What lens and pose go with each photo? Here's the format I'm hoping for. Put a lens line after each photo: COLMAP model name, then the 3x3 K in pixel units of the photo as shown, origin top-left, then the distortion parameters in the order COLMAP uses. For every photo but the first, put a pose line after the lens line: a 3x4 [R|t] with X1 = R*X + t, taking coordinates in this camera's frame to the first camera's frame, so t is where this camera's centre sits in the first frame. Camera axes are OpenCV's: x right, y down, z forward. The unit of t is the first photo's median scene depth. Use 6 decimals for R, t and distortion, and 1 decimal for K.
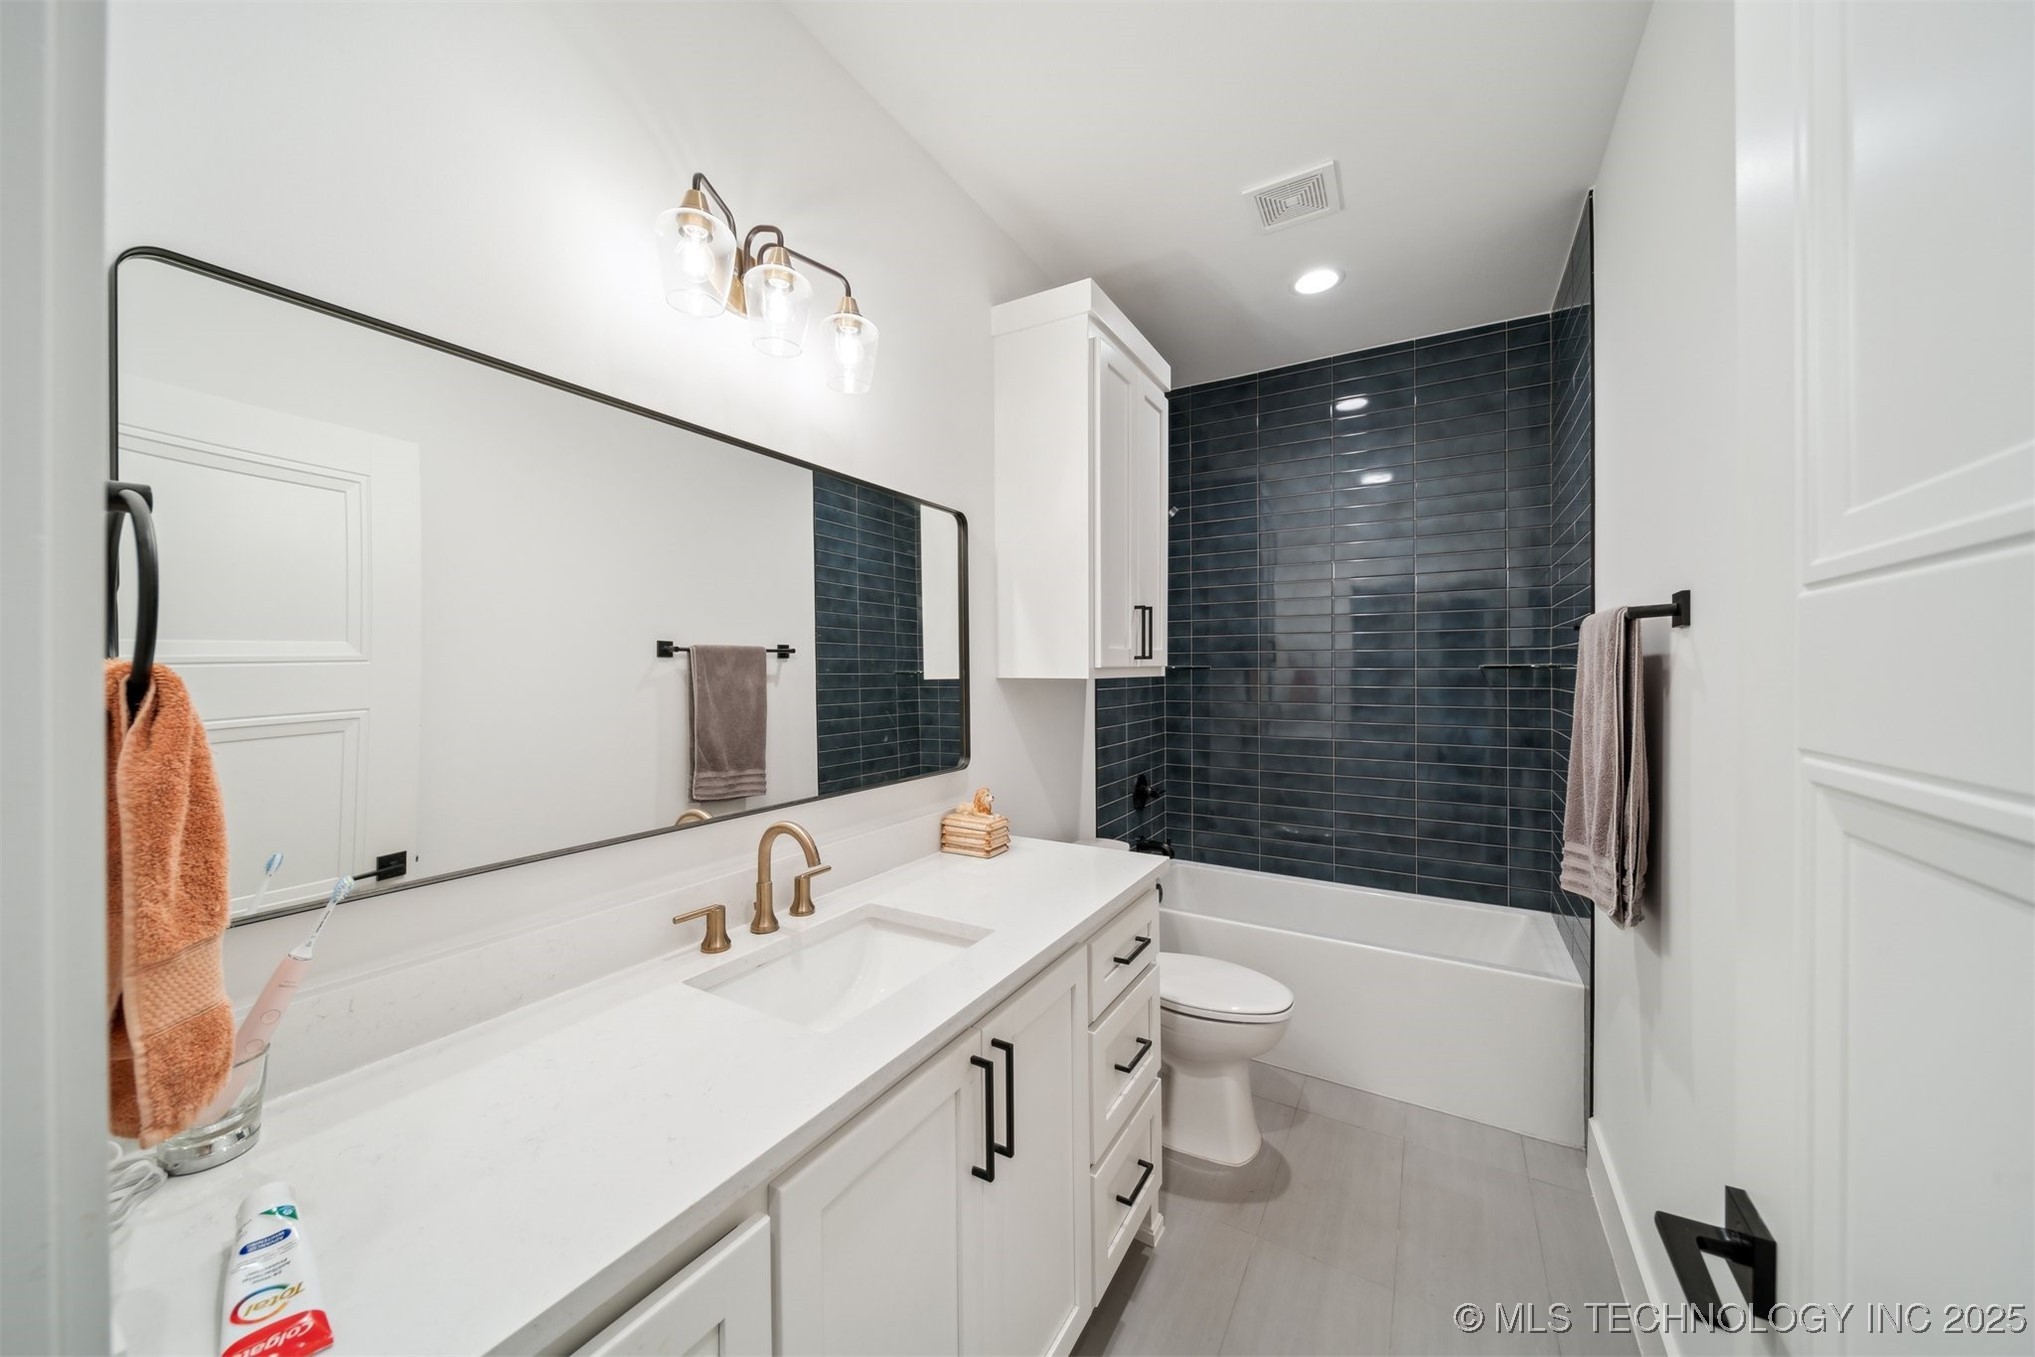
lens RADIAL K [[720.9, 0, 1008.6], [0, 720.9, 667.3], [0, 0, 1]] dist [-0.000688, -0.000216]
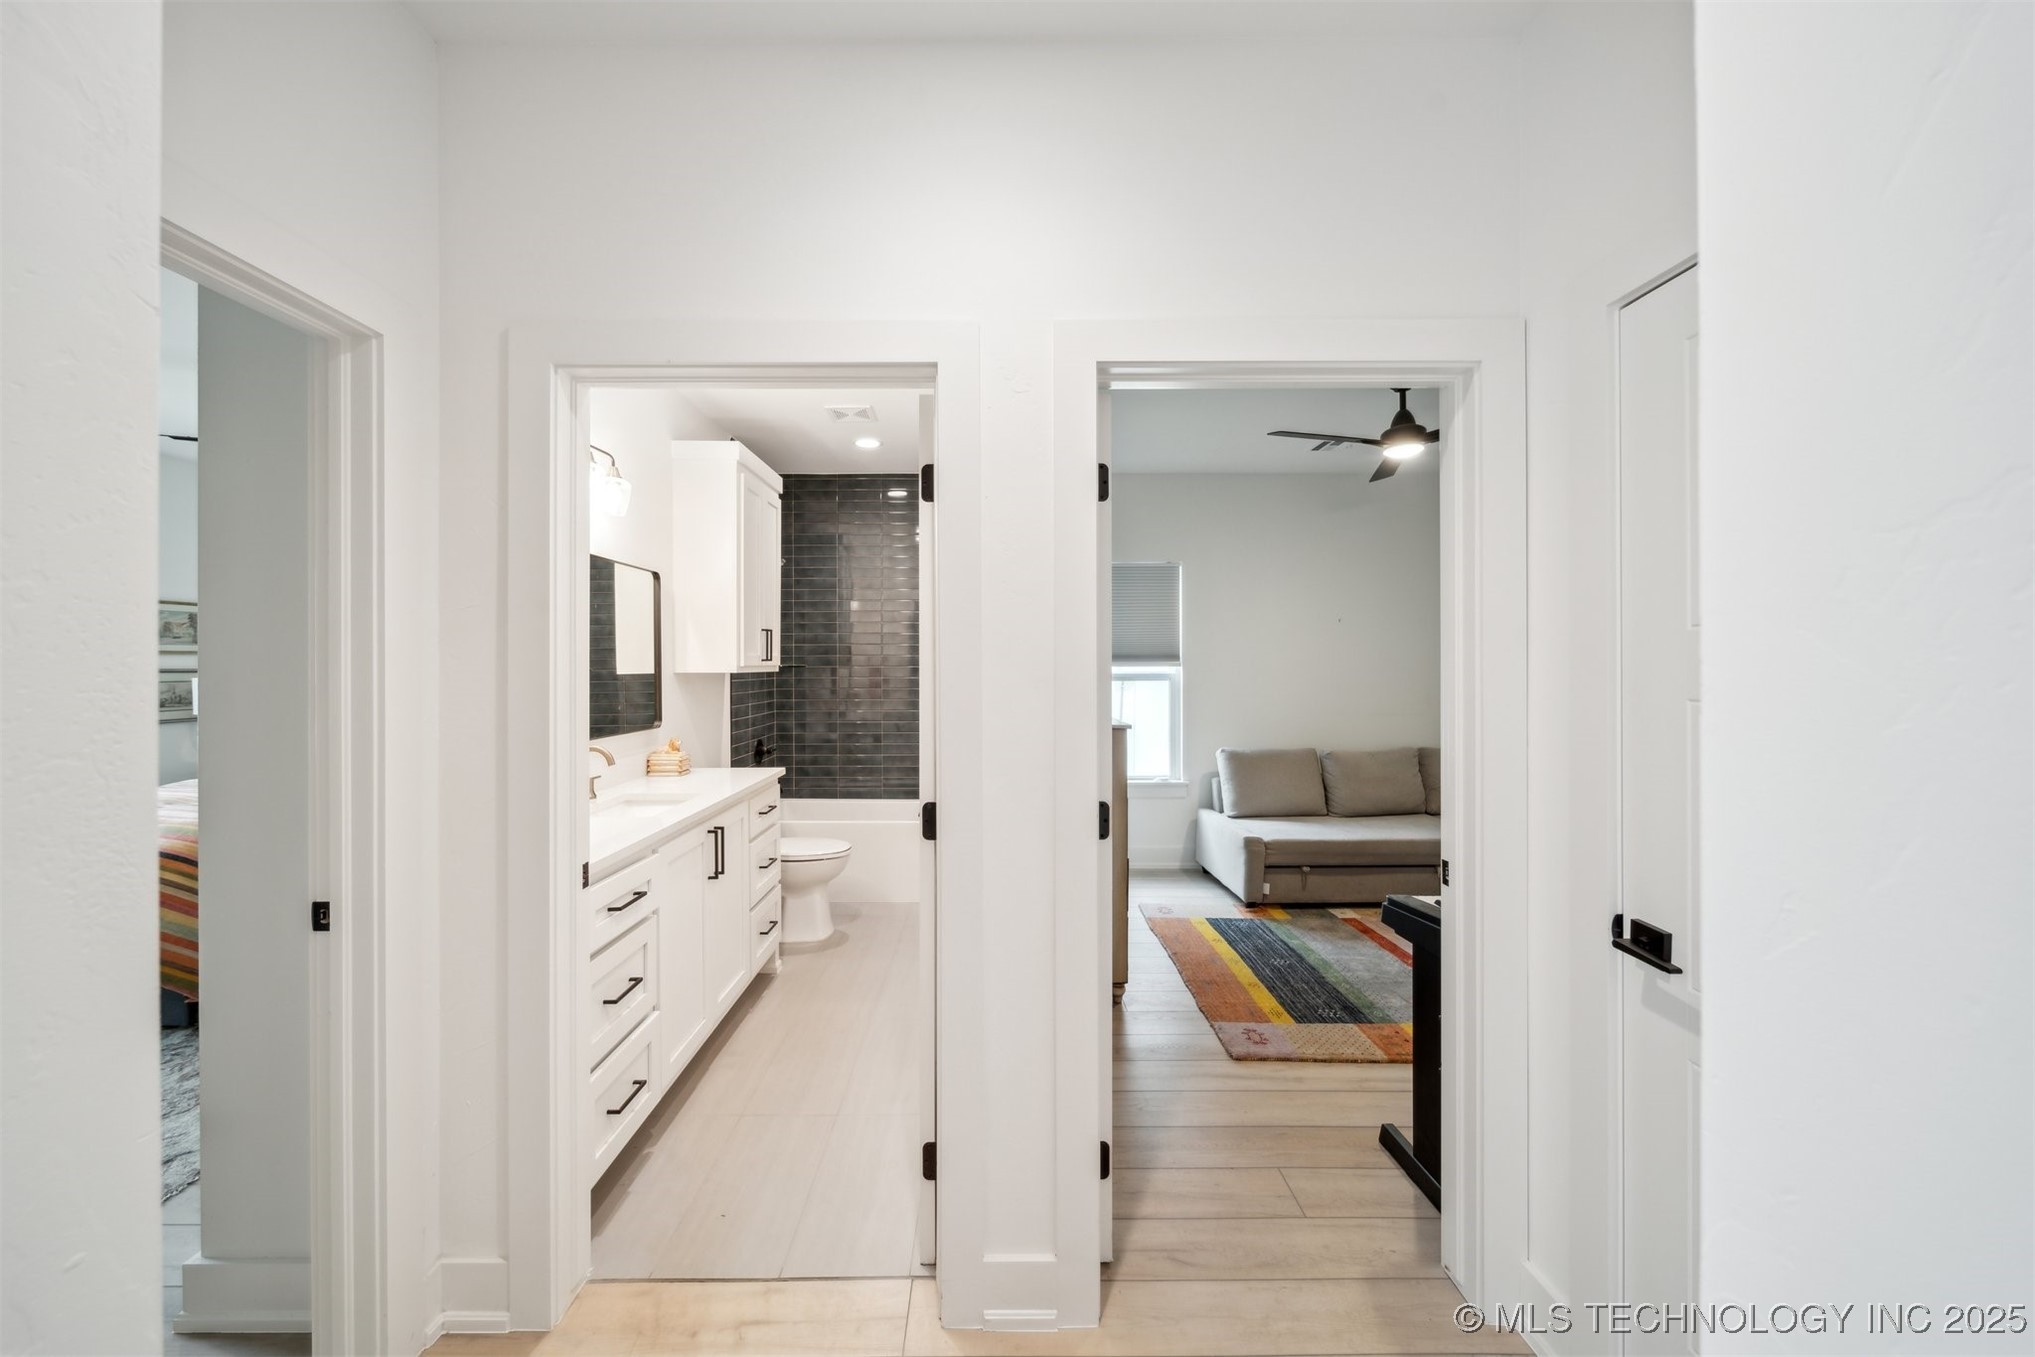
lens RADIAL K [[740.7, 0, 983.8], [0, 740.7, 665.0], [0, 0, 1]] dist [0.001918, 0.000049]
pose [[0.872795, 0.000575, 0.488086, -0.158465], [-0.000381, 1.000000, -0.000496, -0.001224], [-0.488086, 0.000247, 0.872796, -0.555910]]
